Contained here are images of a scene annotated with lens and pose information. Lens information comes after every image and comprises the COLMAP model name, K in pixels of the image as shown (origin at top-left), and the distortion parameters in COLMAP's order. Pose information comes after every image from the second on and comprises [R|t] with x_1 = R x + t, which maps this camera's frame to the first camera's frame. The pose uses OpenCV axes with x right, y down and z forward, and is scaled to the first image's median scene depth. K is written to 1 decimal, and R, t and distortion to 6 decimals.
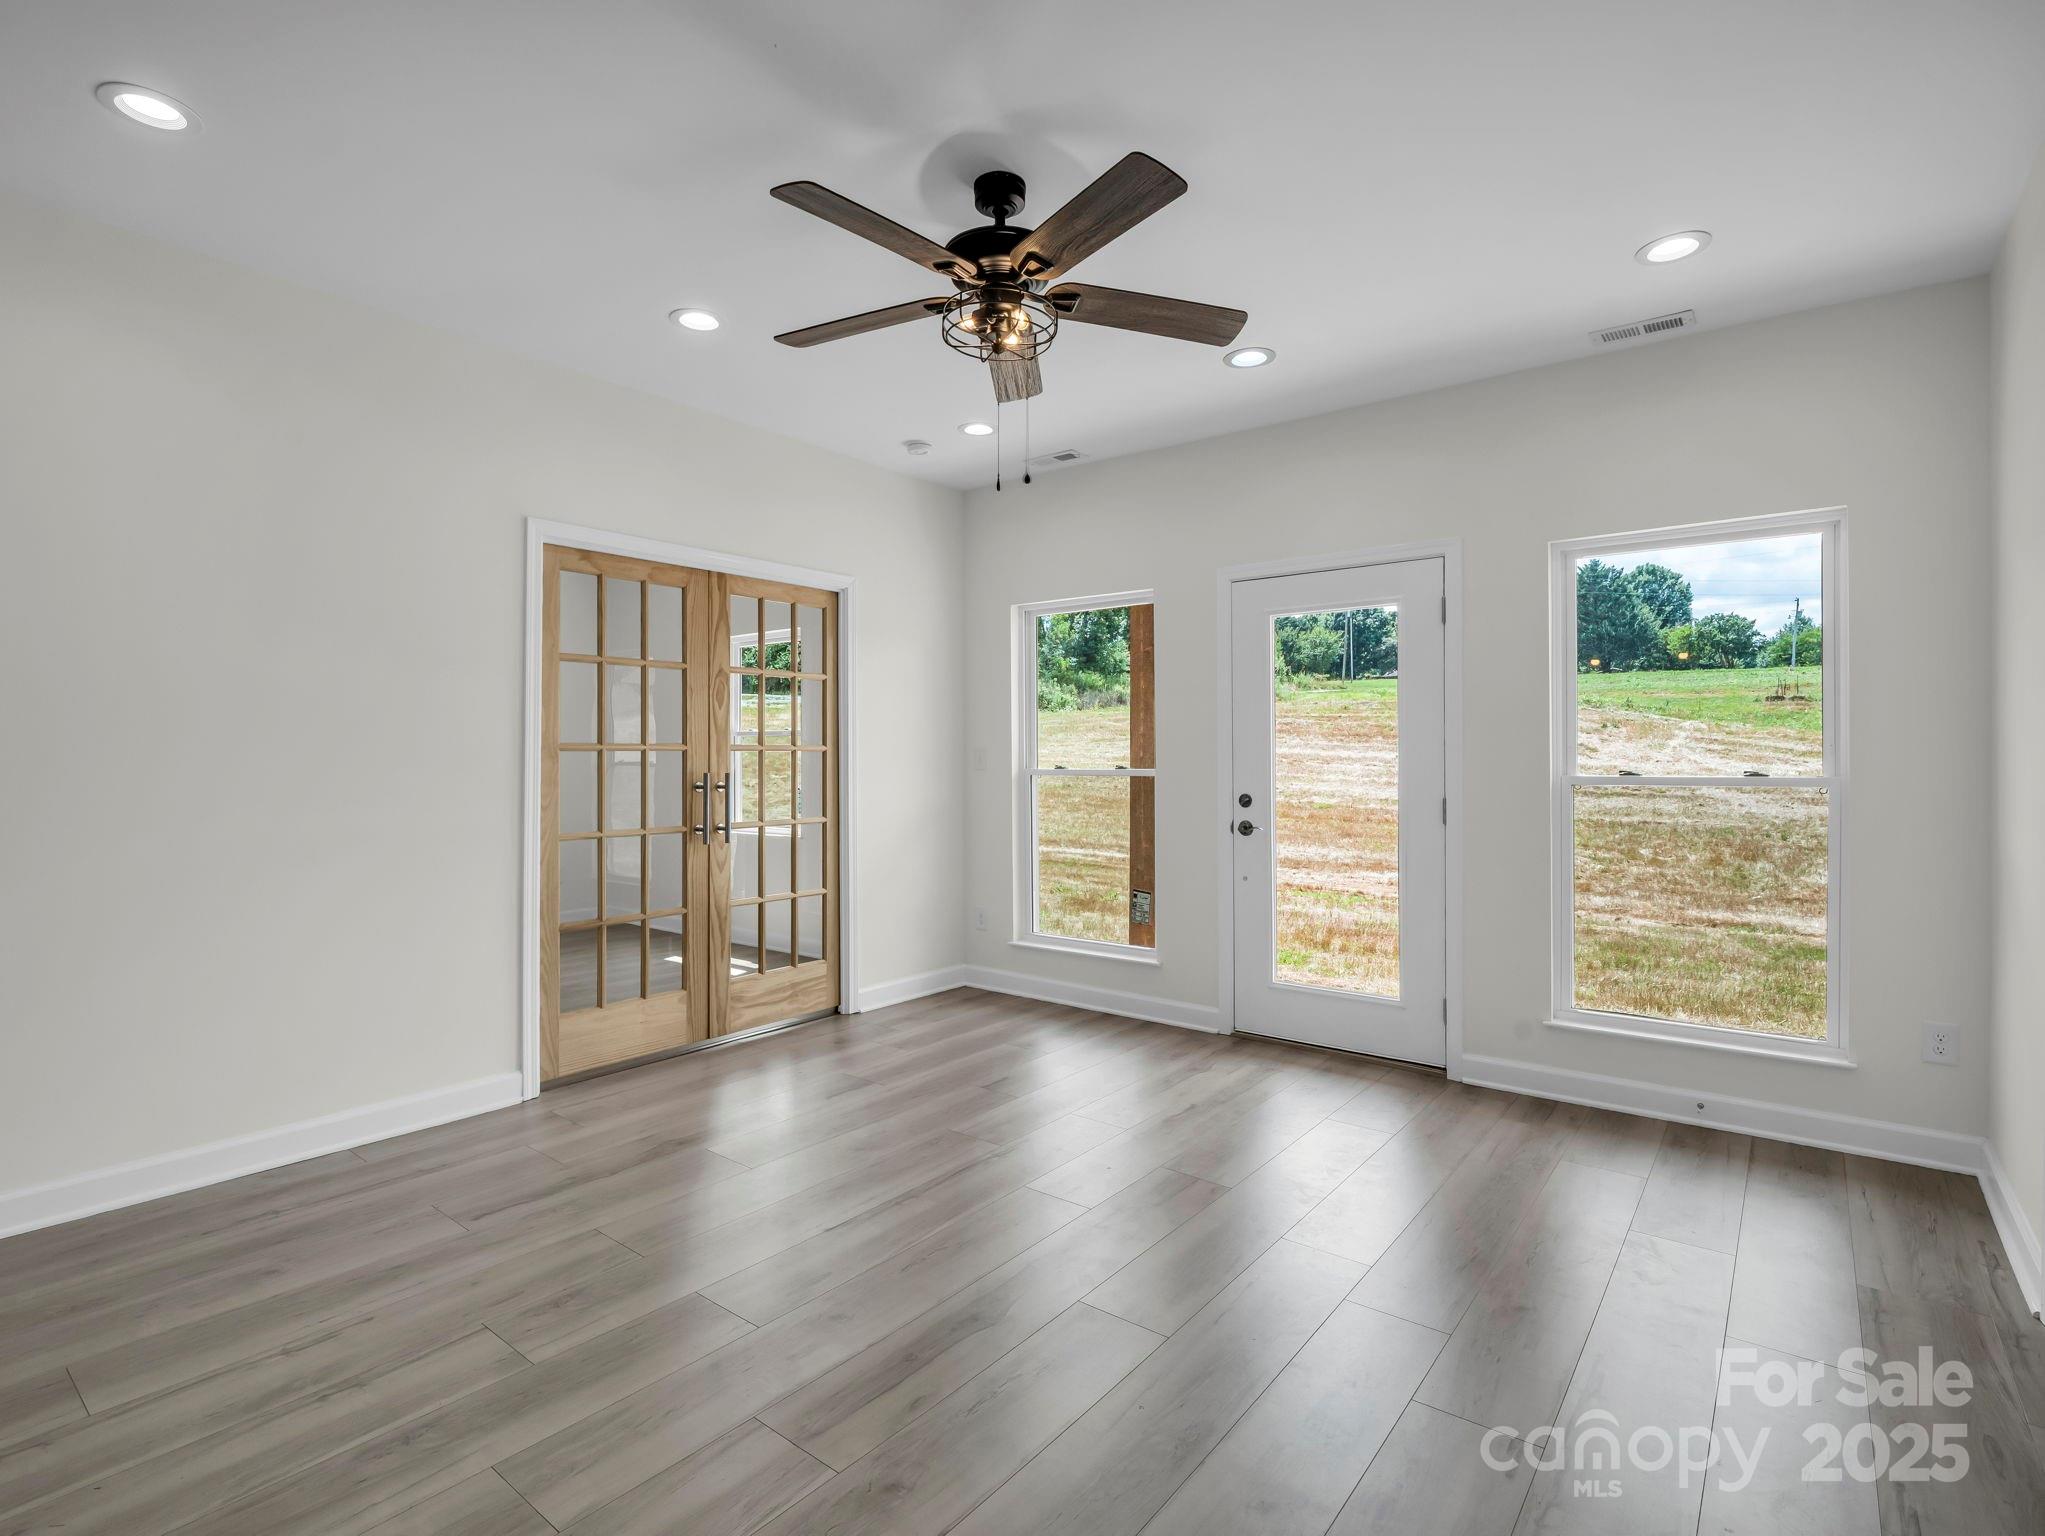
lens RADIAL K [[1004.8, 0, 1034.8], [0, 1004.8, 759.7], [0, 0, 1]] dist [-0.017041, -0.000833]
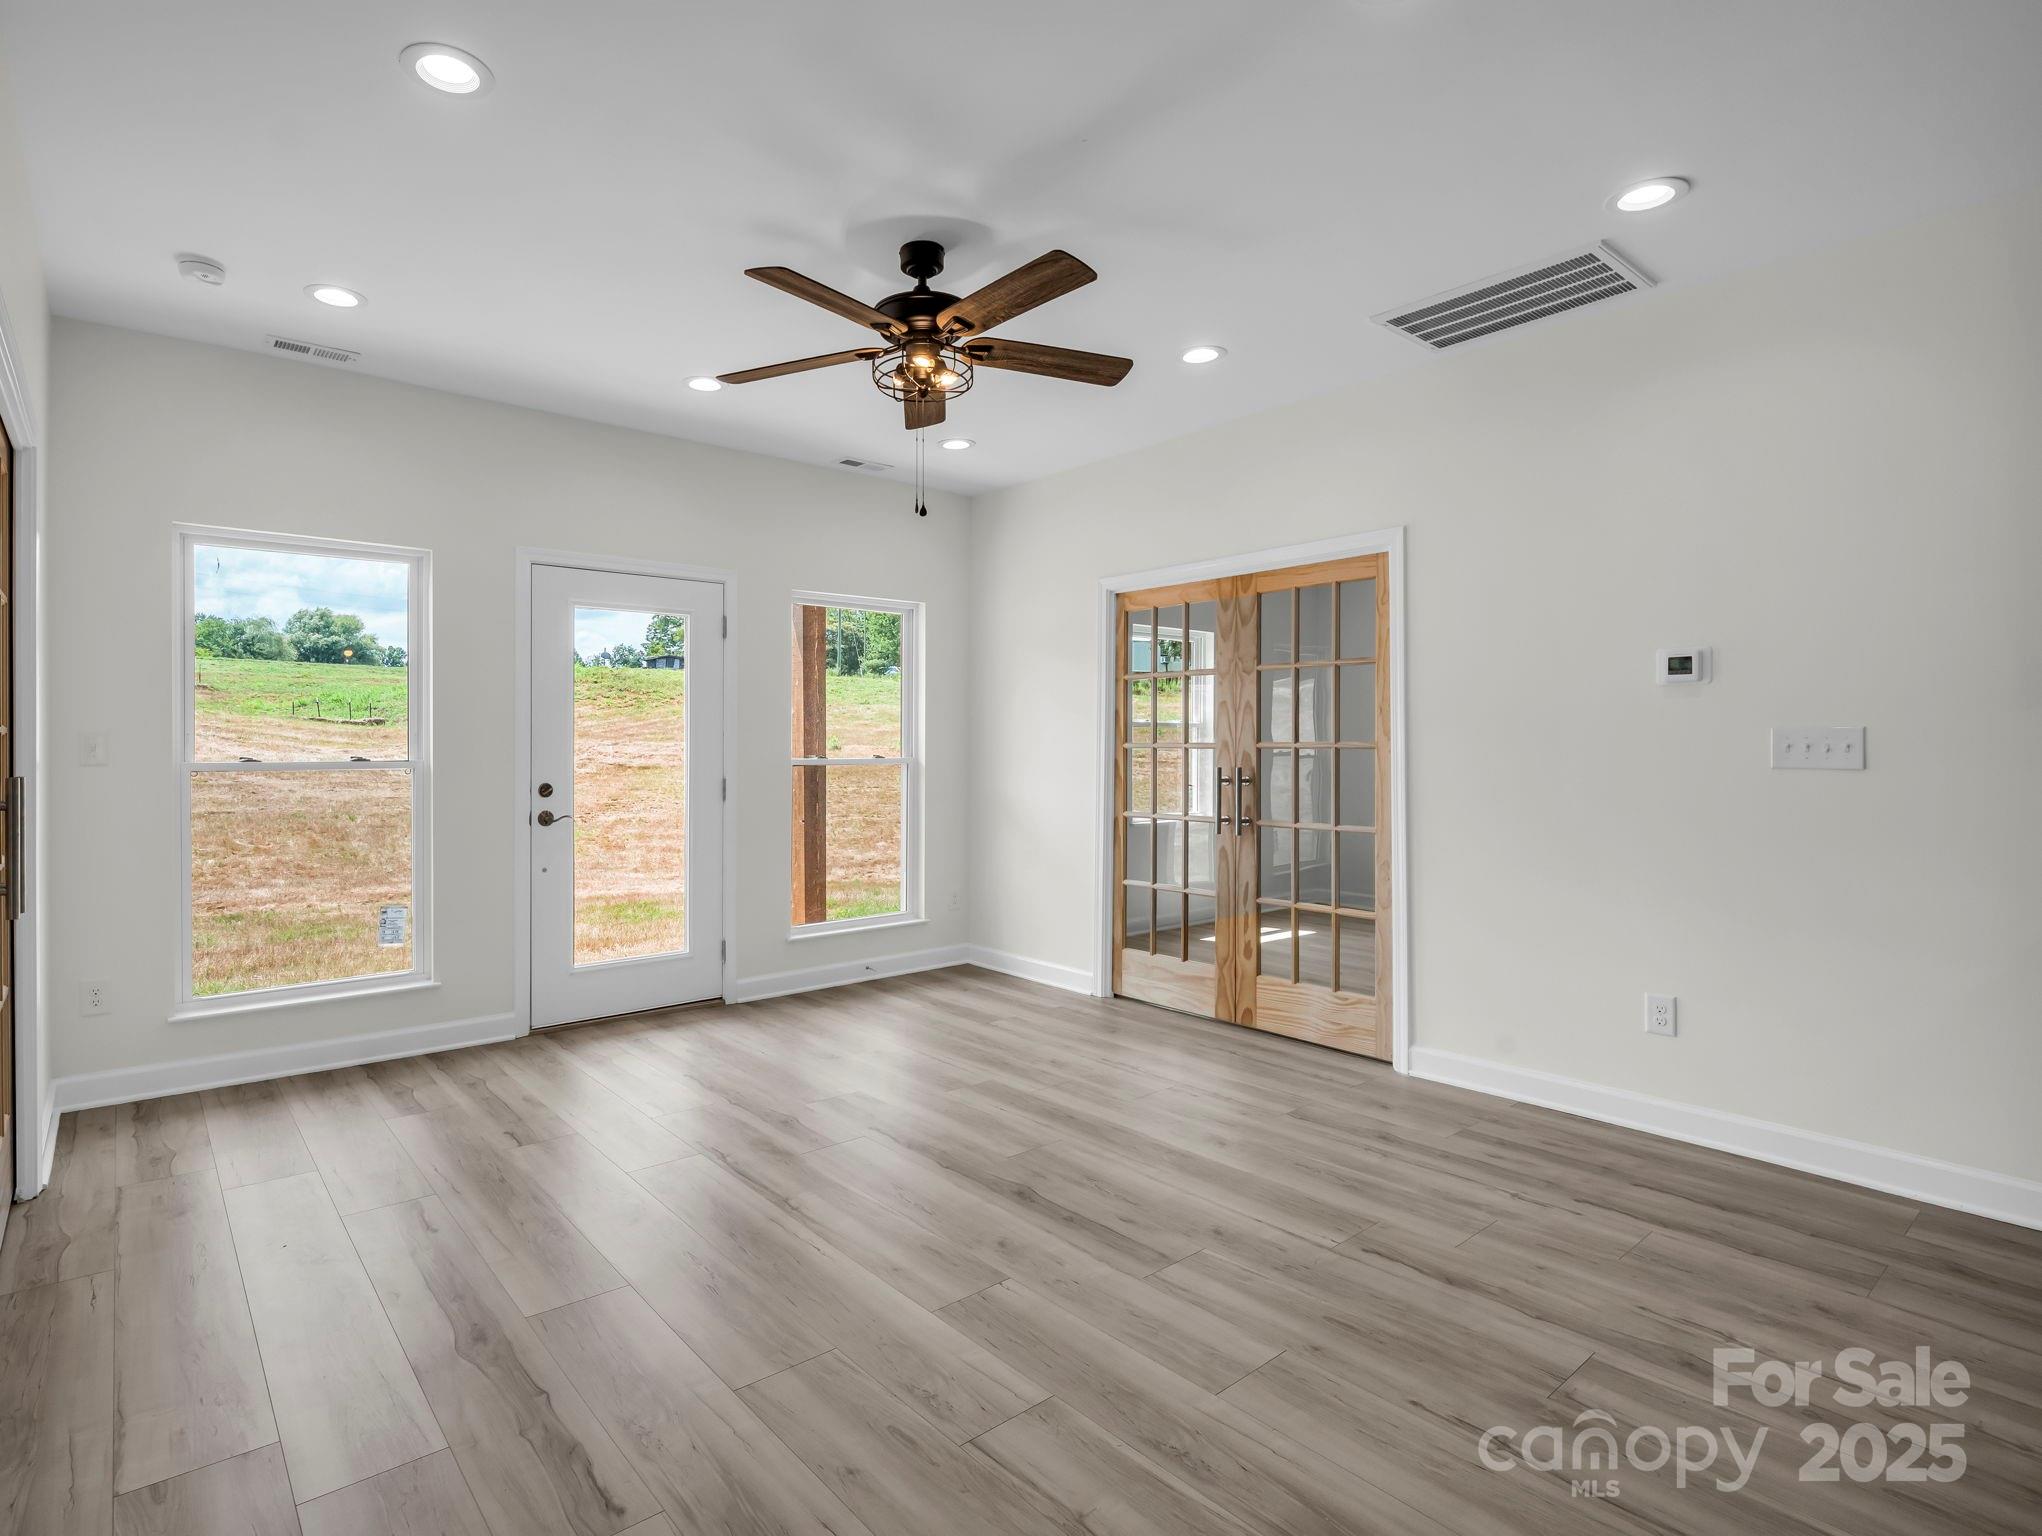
lens RADIAL K [[1038.5, 0, 900.4], [0, 1038.5, 745.1], [0, 0, 1]] dist [-0.001268, -0.000546]
pose [[0.253773, -0.001608, 0.967263, -0.951558], [0.004186, 0.999991, 0.000564, -0.003808], [-0.967255, 0.003906, 0.253777, 0.567844]]
